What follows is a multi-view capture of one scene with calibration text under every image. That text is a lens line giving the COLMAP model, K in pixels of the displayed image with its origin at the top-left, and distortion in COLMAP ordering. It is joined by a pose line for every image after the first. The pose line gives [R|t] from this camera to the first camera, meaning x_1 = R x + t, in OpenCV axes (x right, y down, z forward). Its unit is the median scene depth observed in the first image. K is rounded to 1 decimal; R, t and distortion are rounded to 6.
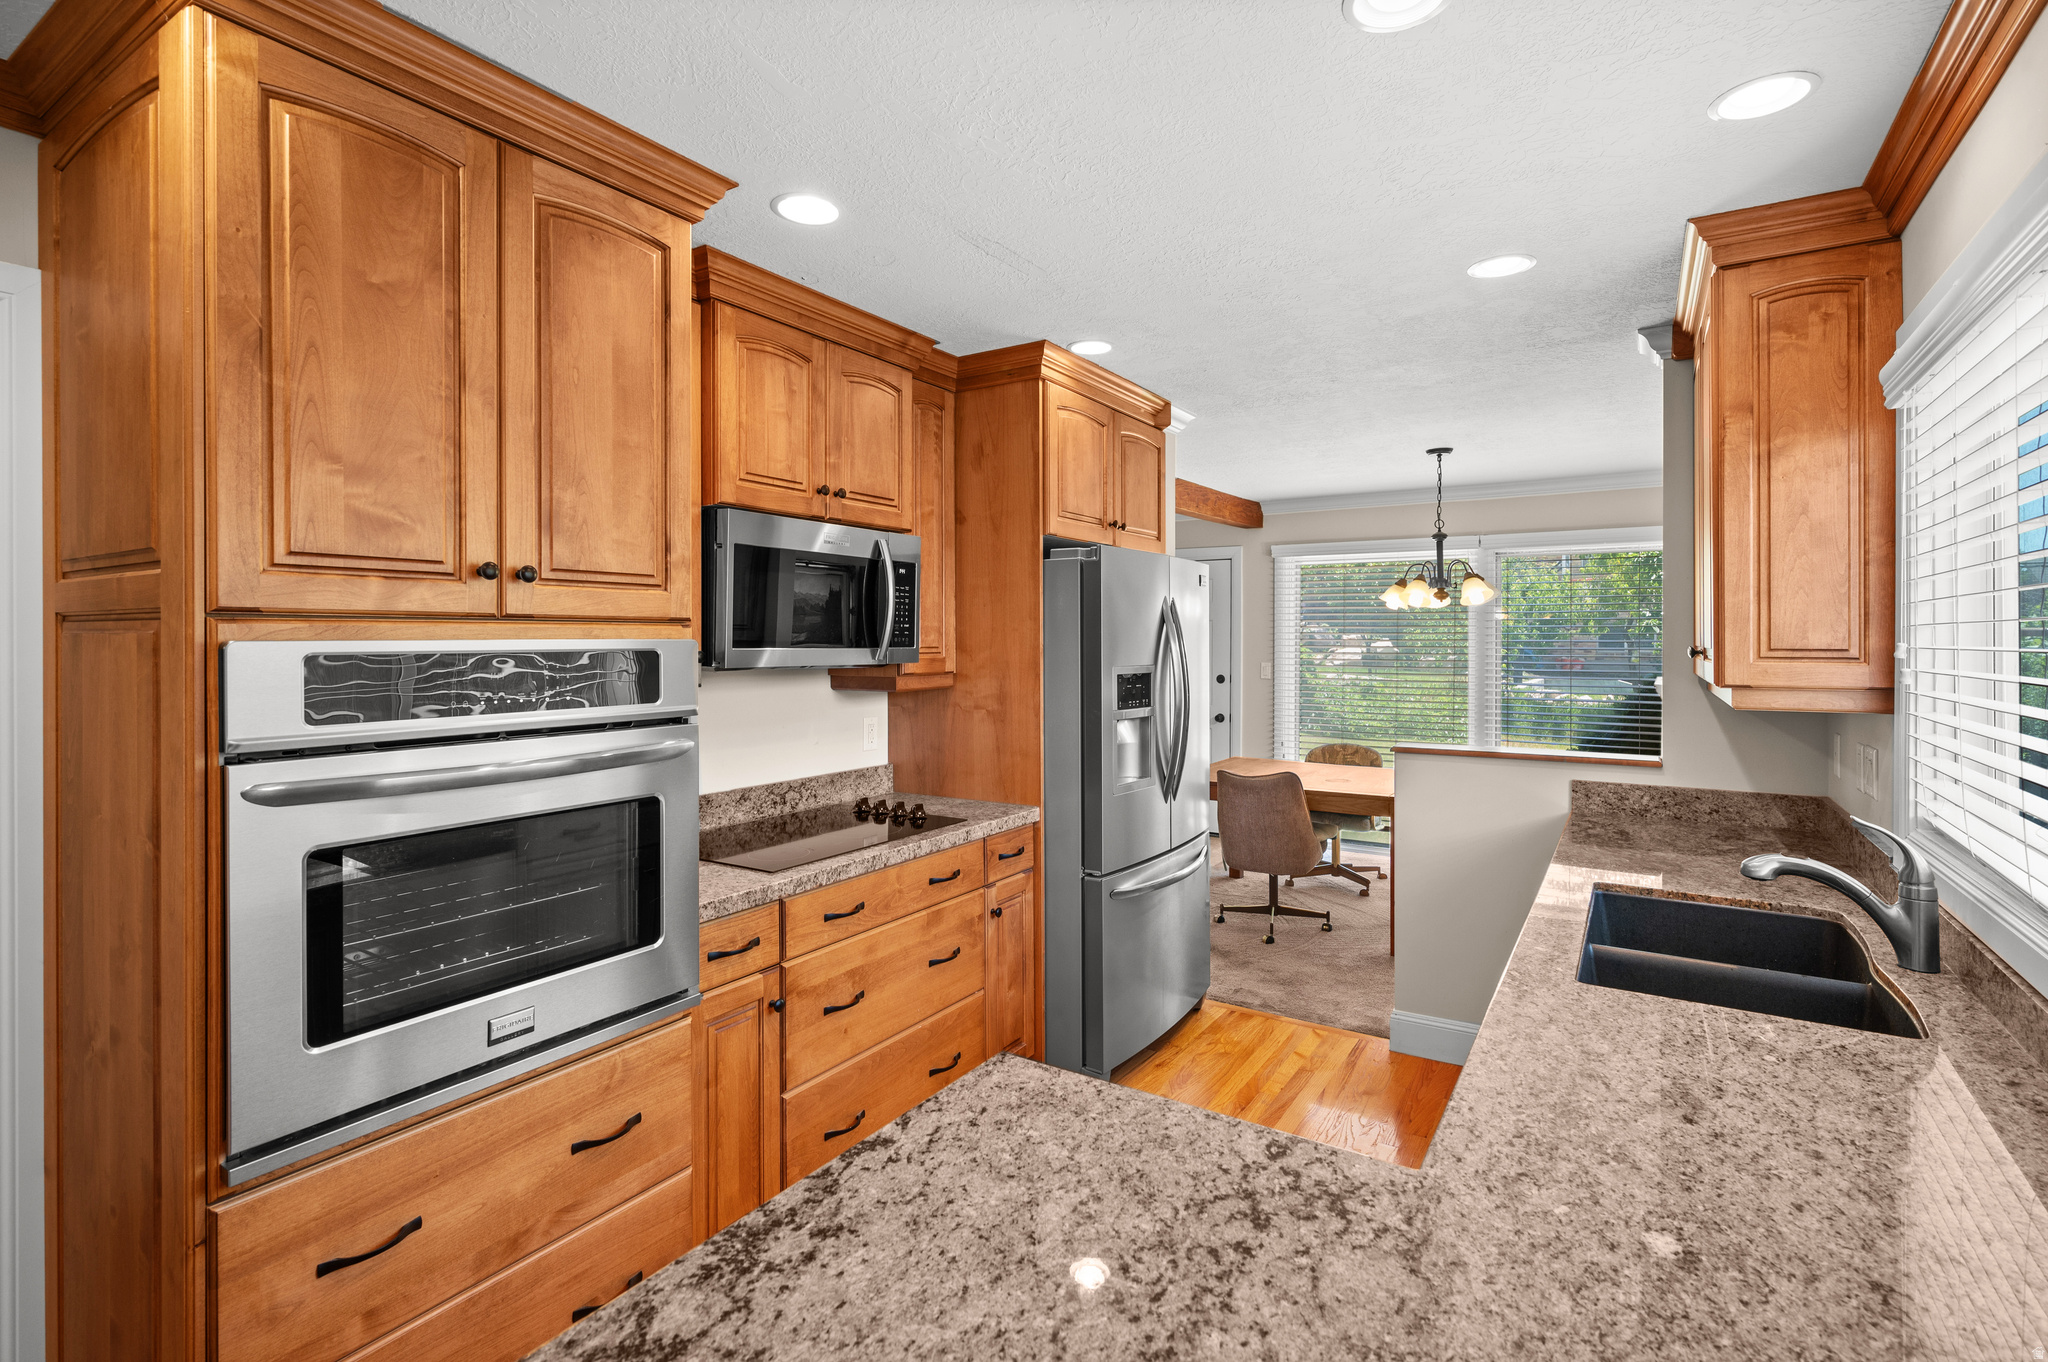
lens RADIAL K [[958.2, 0, 1038.9], [0, 958.2, 640.1], [0, 0, 1]] dist [-0.001312, -0.000112]
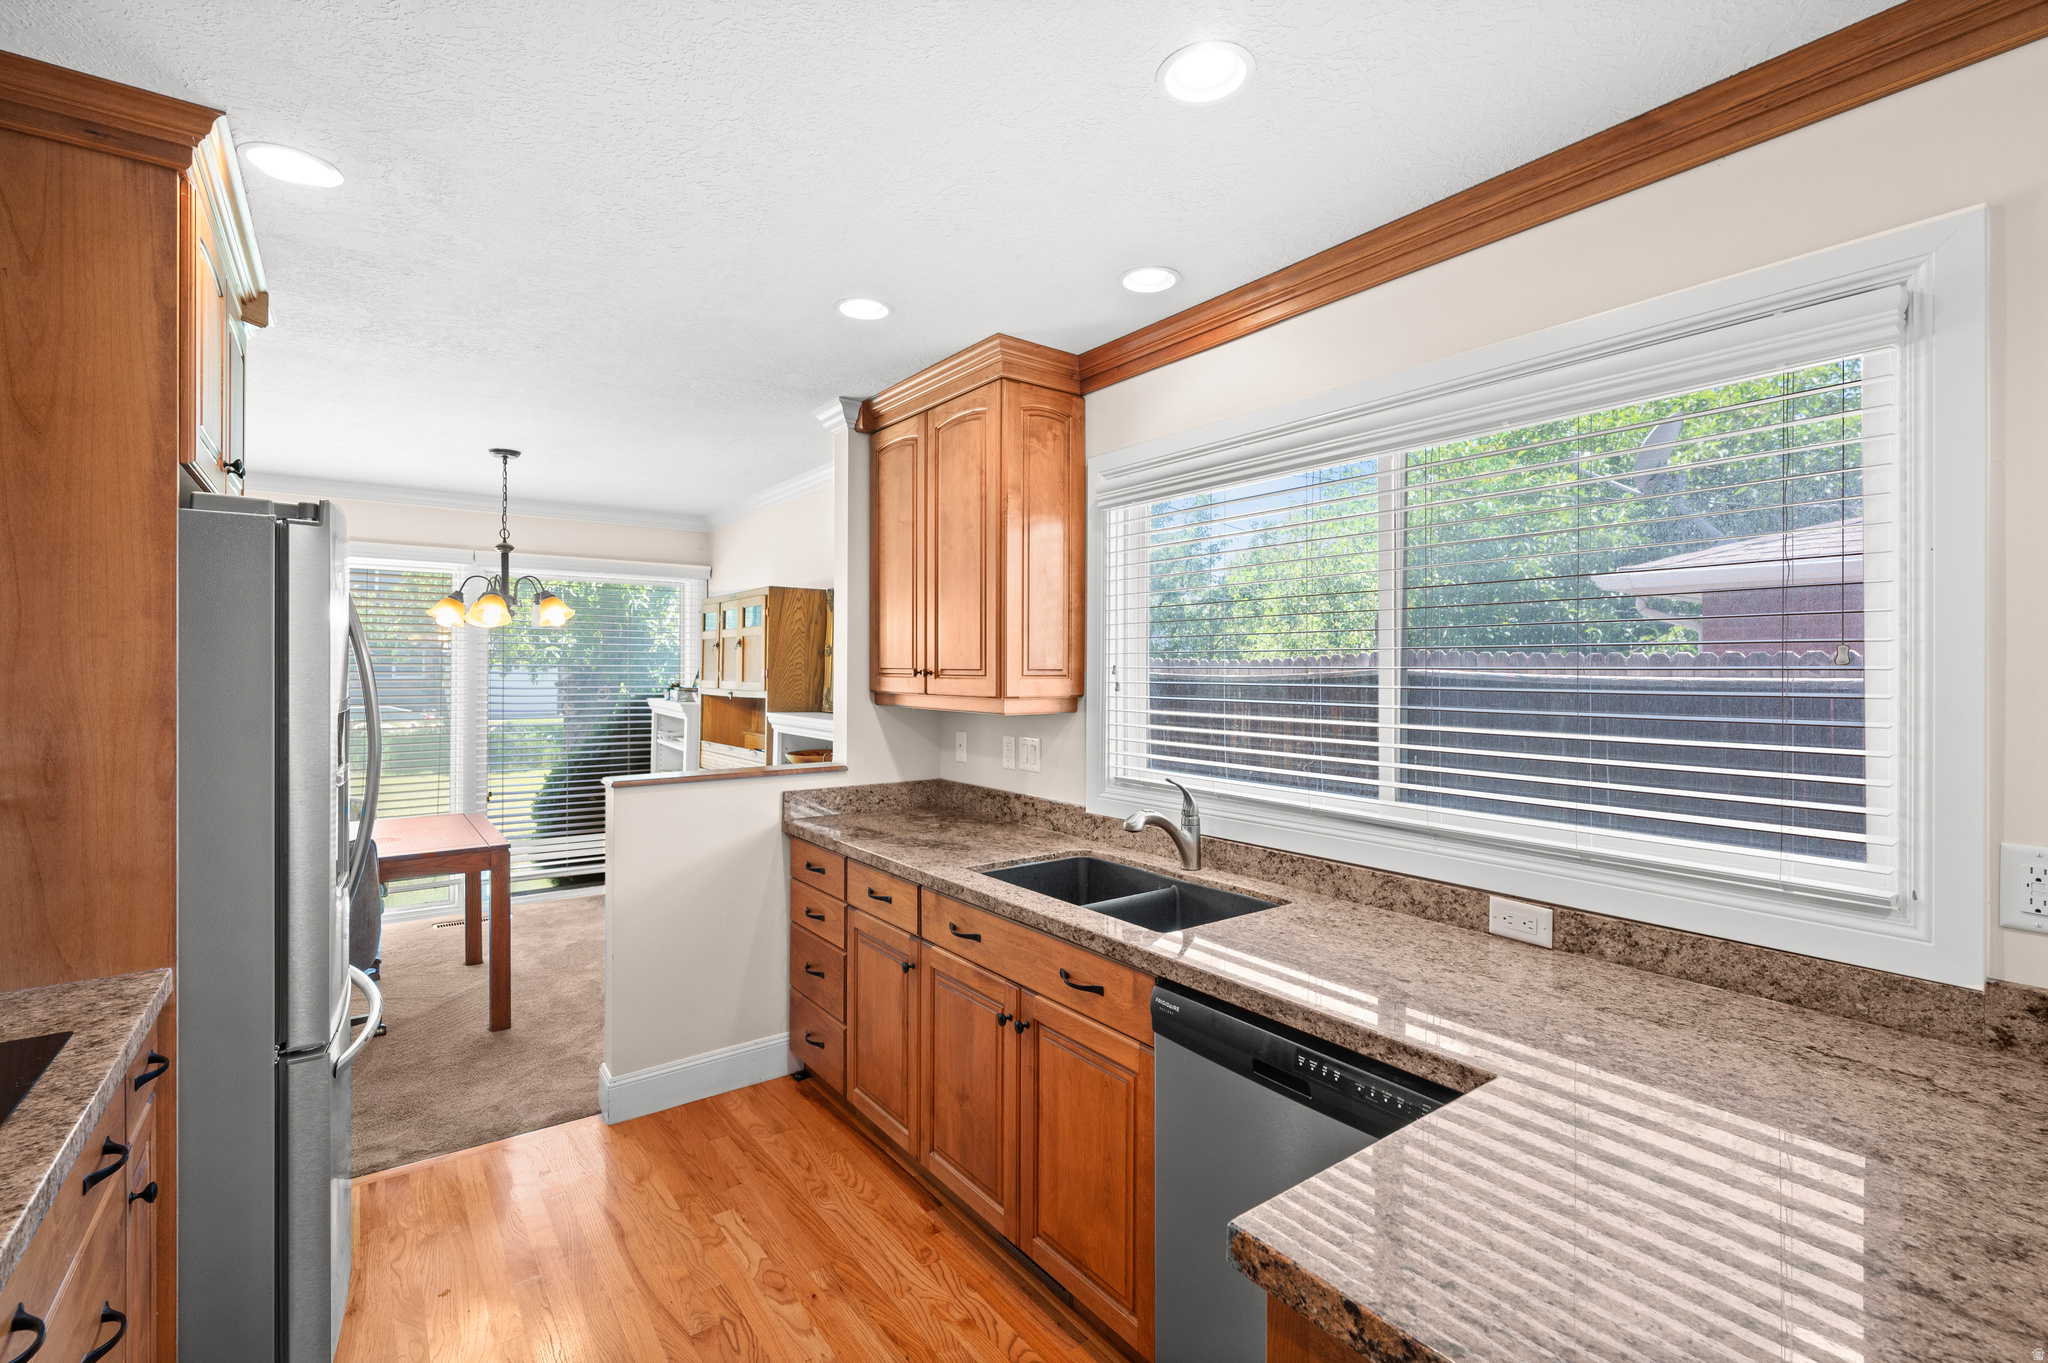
lens RADIAL K [[905.9, 0, 1025.0], [0, 905.9, 666.6], [0, 0, 1]] dist [0.000983, -0.000097]
pose [[0.360687, 0.003347, 0.932681, -0.310564], [-0.002258, 0.999994, -0.002715, 0.006304], [-0.932684, -0.001127, 0.360692, 0.379551]]
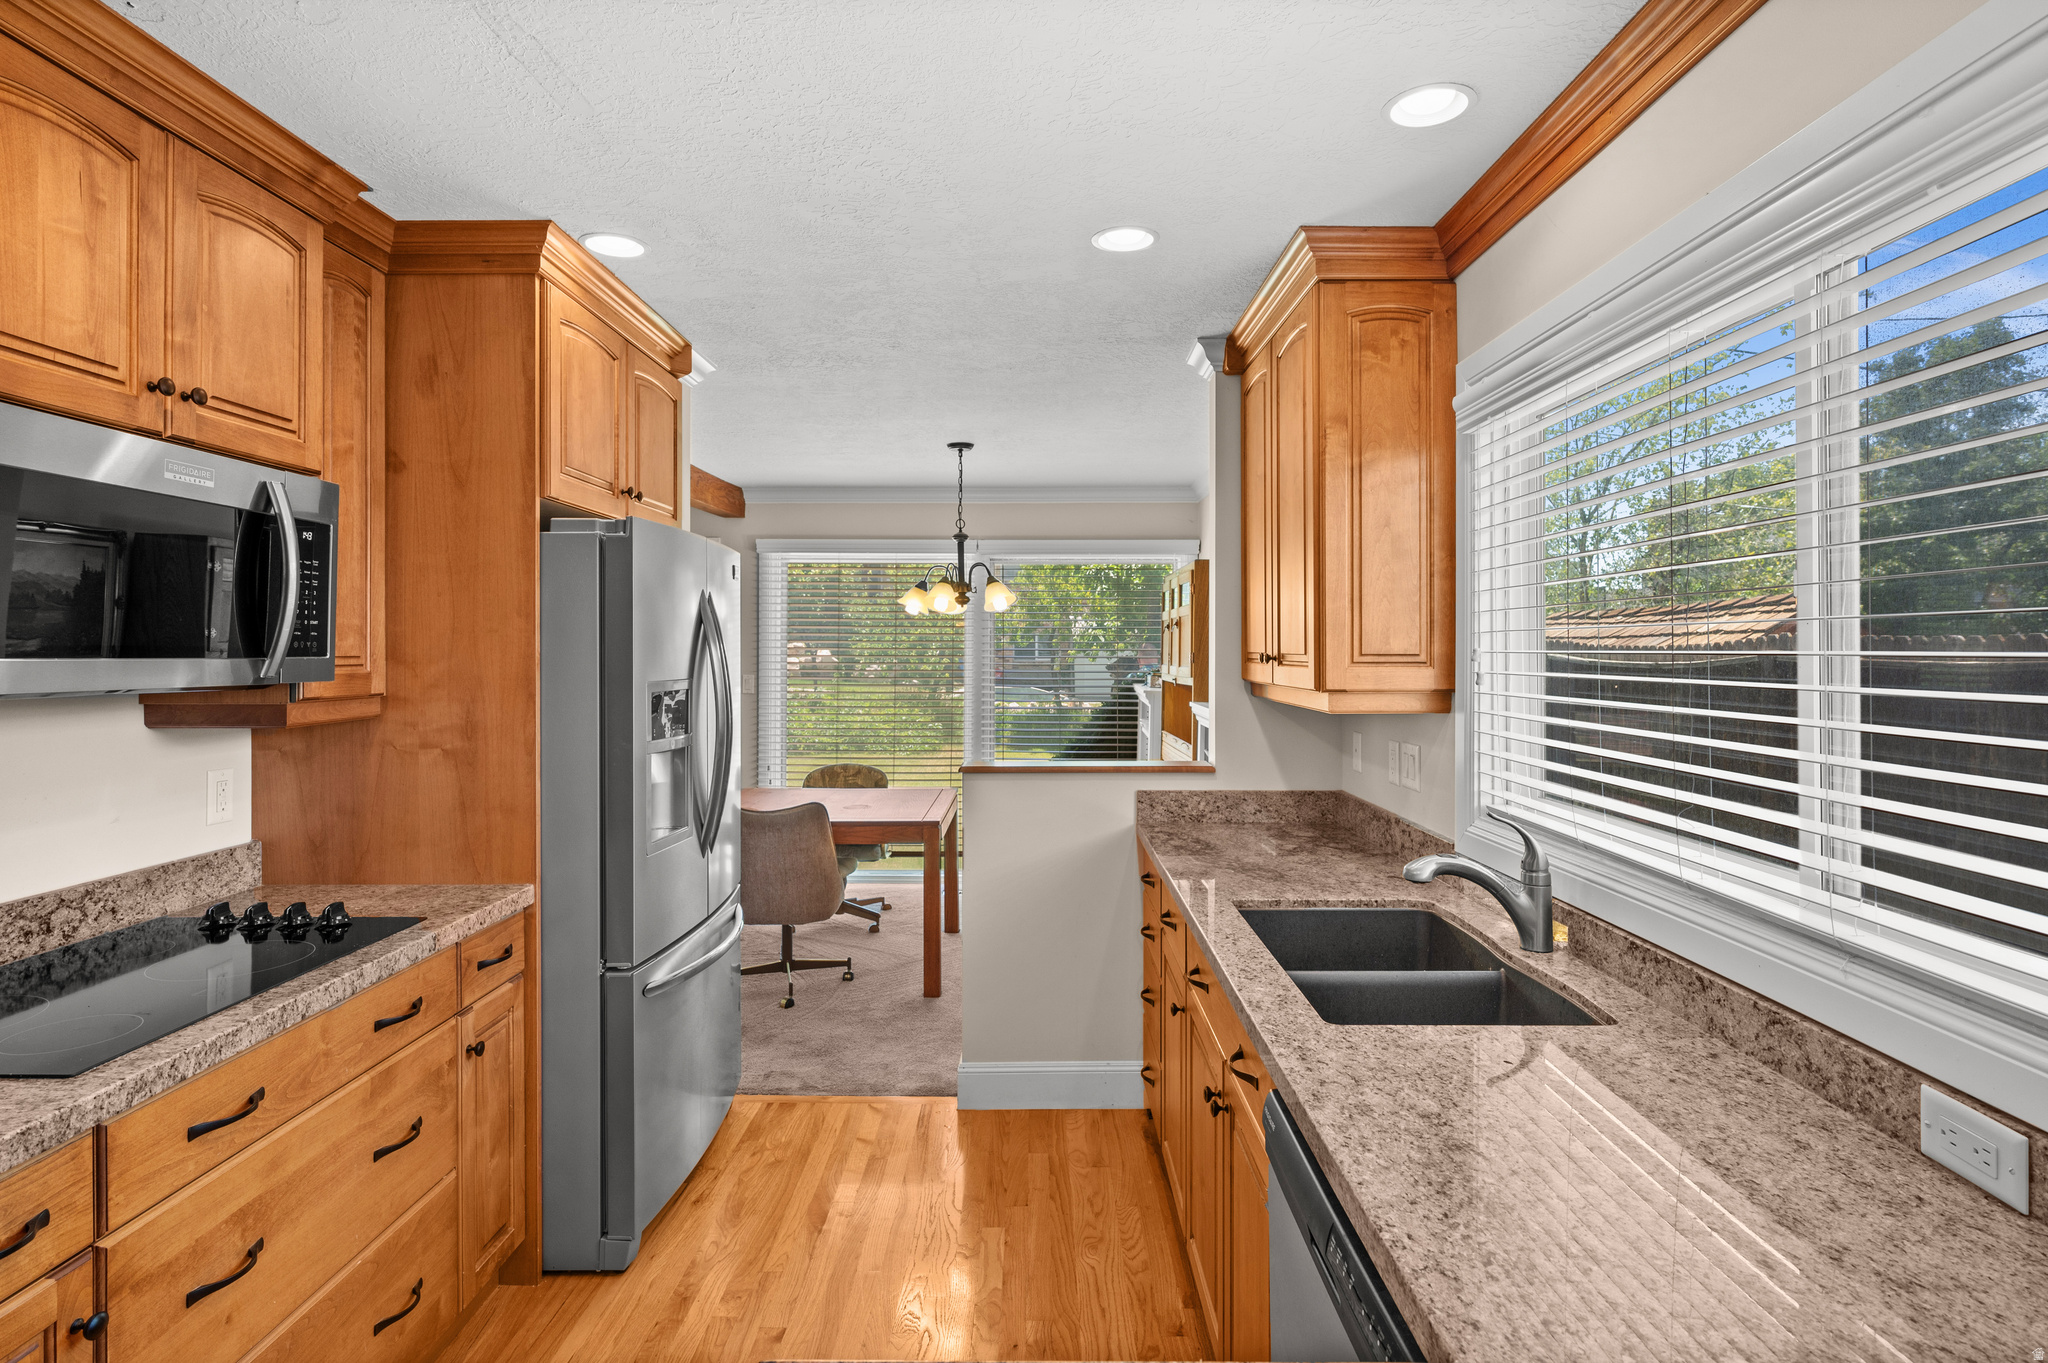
lens RADIAL K [[1039.6, 0, 1031.4], [0, 1039.6, 644.1], [0, 0, 1]] dist [-0.001951, 0.000214]
pose [[0.846931, 0.002612, 0.531696, -0.098778], [0.000432, 0.999984, -0.005600, 0.003125], [-0.531702, 0.004973, 0.846917, 0.164710]]
